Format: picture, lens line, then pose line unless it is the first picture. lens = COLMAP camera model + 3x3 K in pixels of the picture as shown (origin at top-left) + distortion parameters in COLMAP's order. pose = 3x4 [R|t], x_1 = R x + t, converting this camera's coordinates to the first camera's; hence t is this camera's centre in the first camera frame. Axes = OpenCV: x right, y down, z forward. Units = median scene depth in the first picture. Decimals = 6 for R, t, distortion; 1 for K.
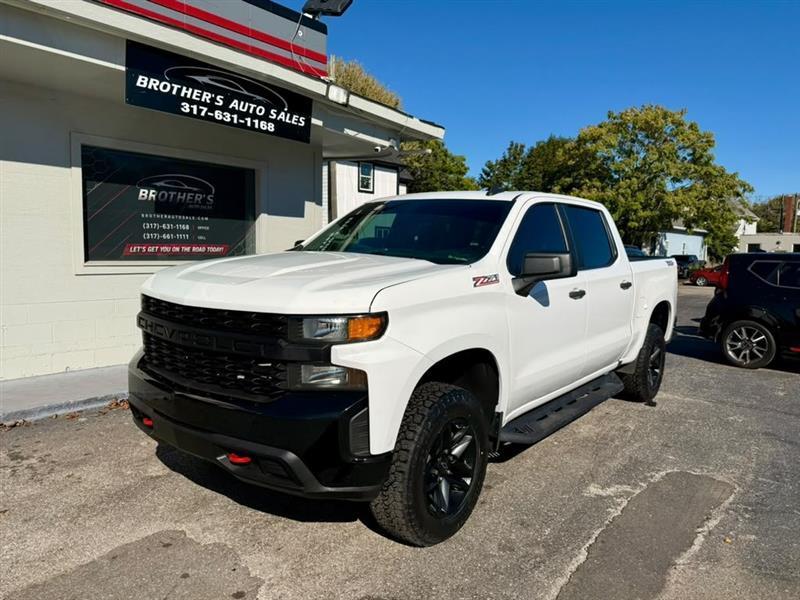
lens RADIAL K [[583.7, 0, 406.1], [0, 583.7, 296.5], [0, 0, 1]] dist [0.035626, -0.058334]
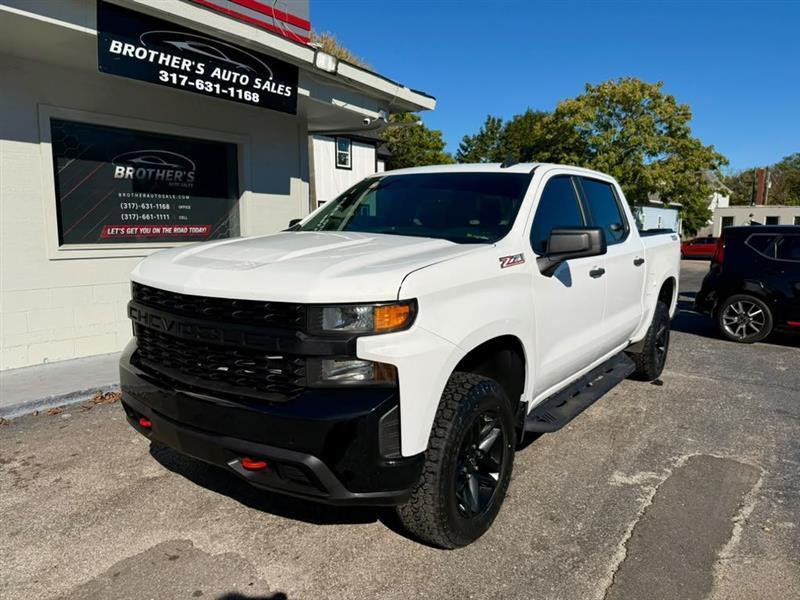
lens RADIAL K [[583.7, 0, 404.8], [0, 583.7, 300.5], [0, 0, 1]] dist [0.035626, -0.058334]
pose [[0.999118, -0.018340, 0.037774, -0.034430], [0.016619, 0.998832, 0.045375, -0.004690], [-0.038562, -0.044708, 0.998256, 0.043042]]
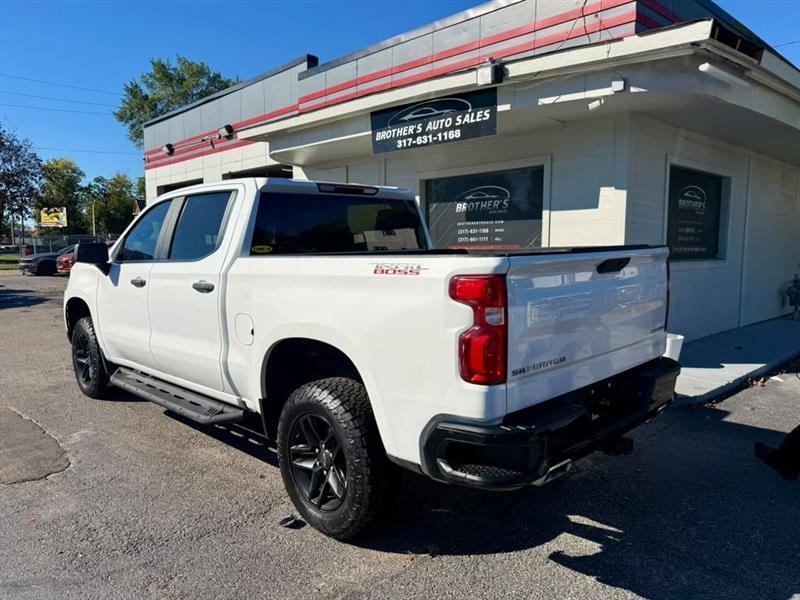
lens RADIAL K [[583.7, 0, 402.4], [0, 583.7, 306.6], [0, 0, 1]] dist [0.035626, -0.058334]
pose [[-0.127690, 0.079499, -0.988623, 0.856219], [-0.080821, 0.992633, 0.090261, -0.064375], [0.988516, 0.091427, -0.120324, 1.054556]]
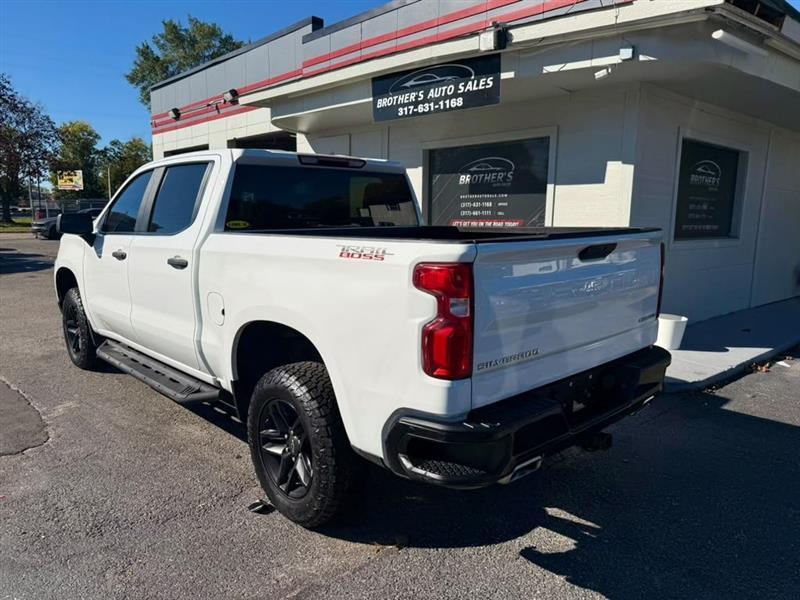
lens RADIAL K [[583.7, 0, 402.1], [0, 583.7, 308.5], [0, 0, 1]] dist [0.035626, -0.058334]
pose [[-0.154318, 0.132290, -0.979125, 0.827755], [-0.096935, 0.984187, 0.148252, -0.076342], [0.983255, 0.117789, -0.139054, 1.082432]]
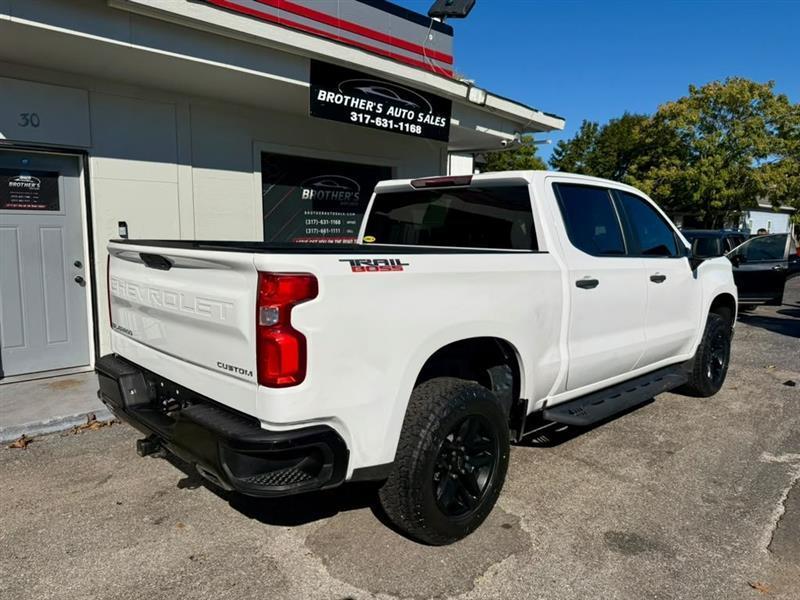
lens RADIAL K [[583.7, 0, 401.1], [0, 583.7, 298.2], [0, 0, 1]] dist [0.035626, -0.058334]
pose [[0.994165, -0.005114, -0.107749, -0.146888], [0.008393, 0.999515, 0.029996, -0.006565], [0.107543, -0.030726, 0.993726, -0.100505]]
